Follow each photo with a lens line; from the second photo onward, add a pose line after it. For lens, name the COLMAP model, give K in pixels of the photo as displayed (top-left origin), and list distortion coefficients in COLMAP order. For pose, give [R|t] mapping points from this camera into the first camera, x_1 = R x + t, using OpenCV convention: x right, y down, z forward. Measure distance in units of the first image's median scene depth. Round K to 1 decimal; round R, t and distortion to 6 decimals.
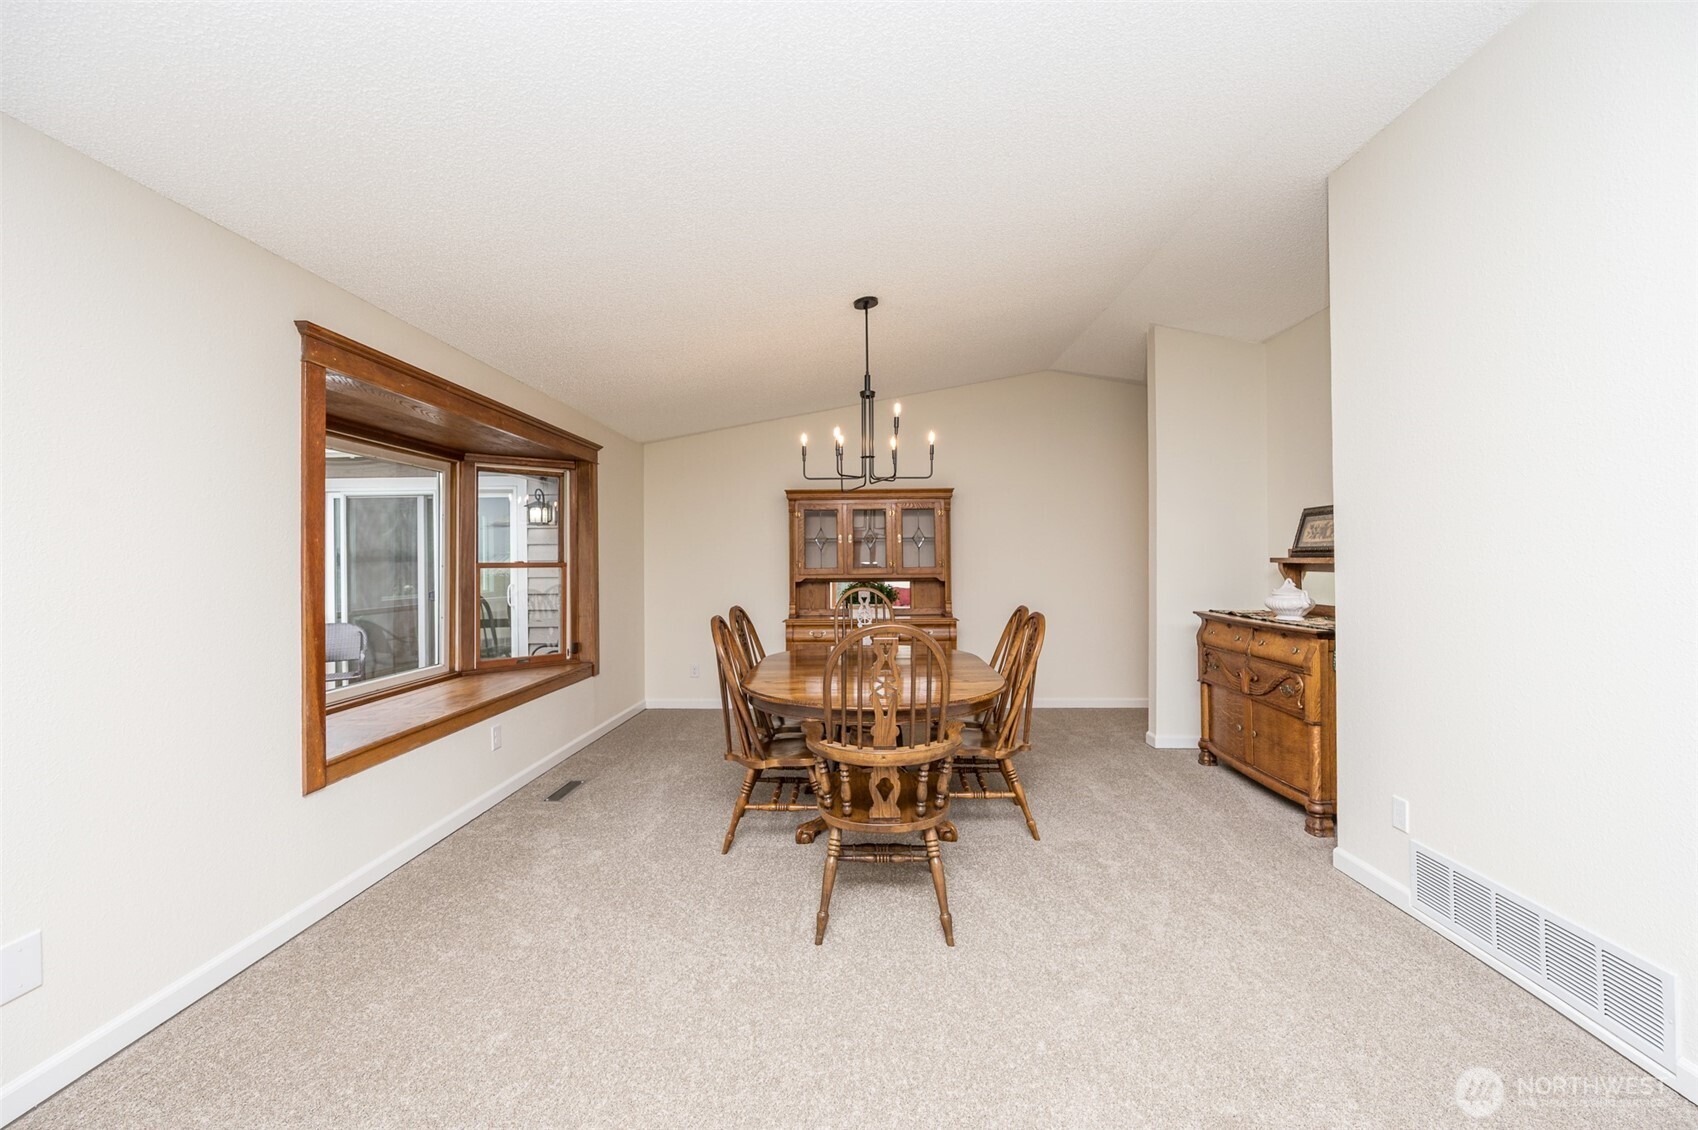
lens RADIAL K [[680.7, 0, 856.0], [0, 680.7, 556.8], [0, 0, 1]] dist [-0.003165, -0.000417]
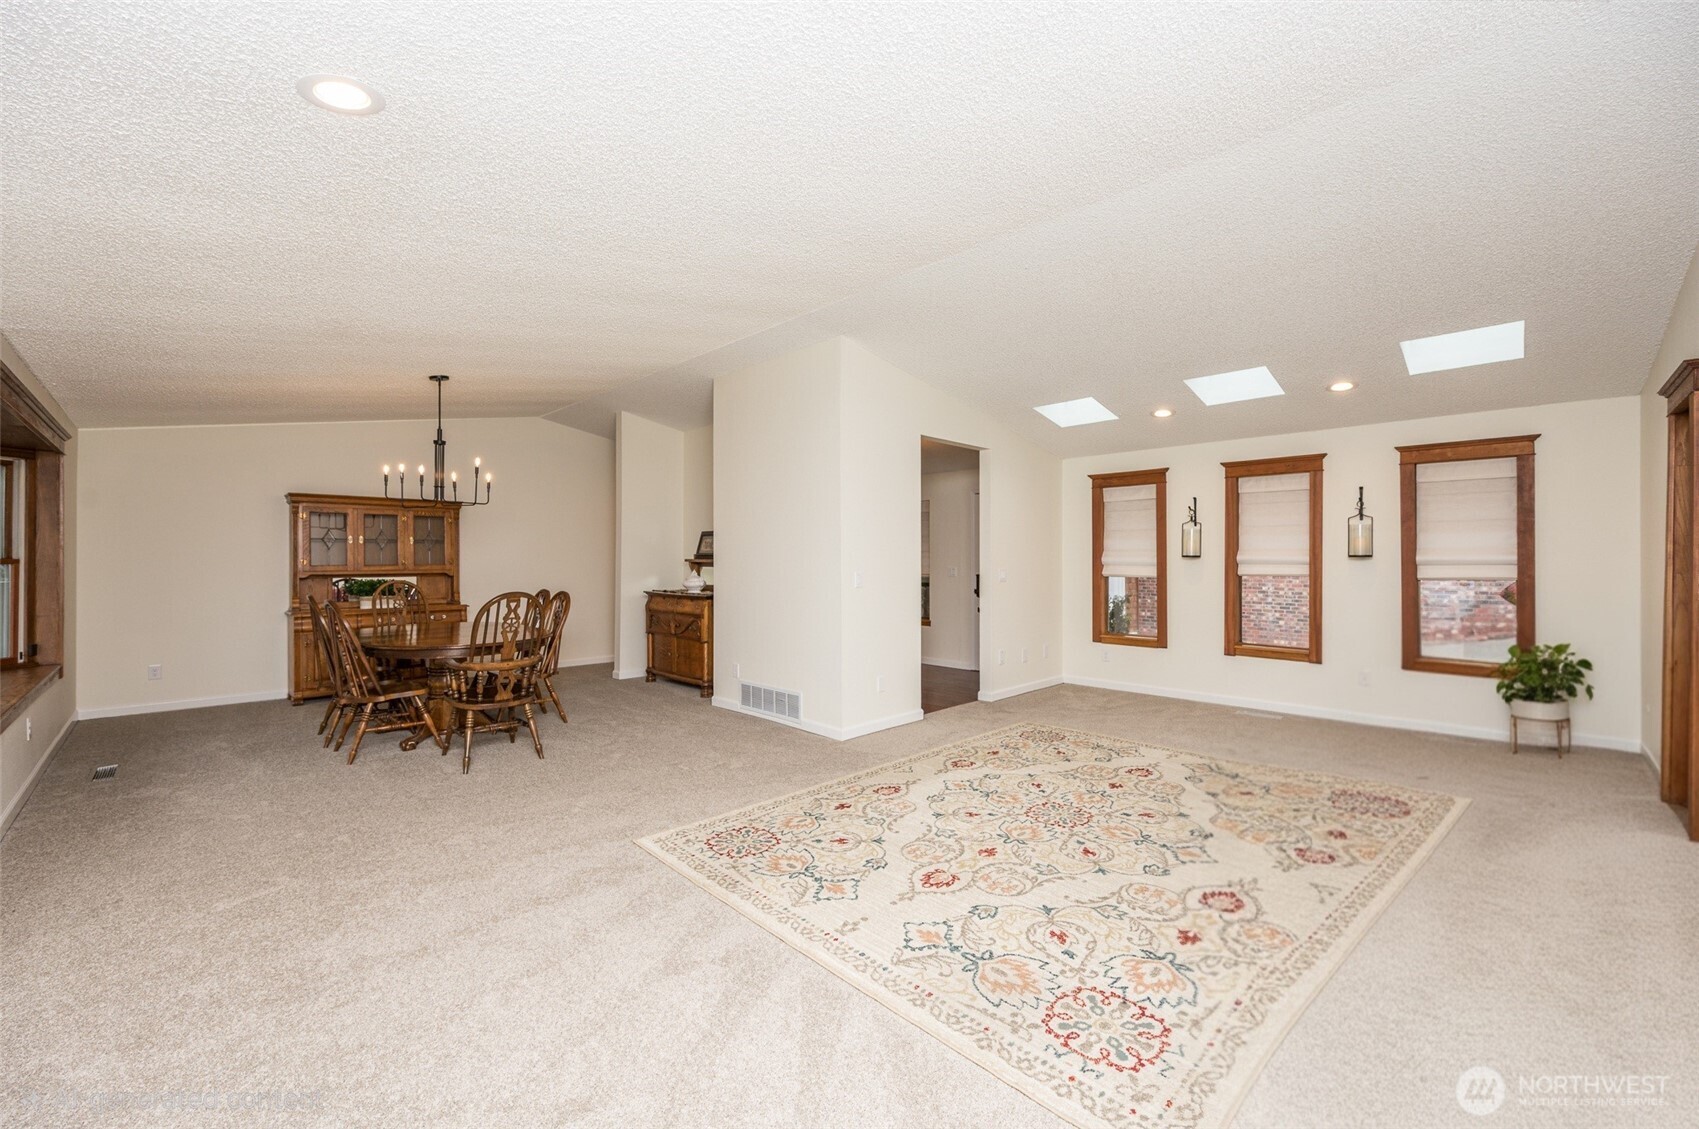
lens RADIAL K [[681.1, 0, 856.5], [0, 681.1, 556.3], [0, 0, 1]] dist [-0.003165, -0.000417]
pose [[0.693498, 0.009779, 0.720392, -0.407725], [-0.010357, 0.999940, -0.003603, -0.004633], [-0.720384, -0.004962, 0.693558, -0.626454]]
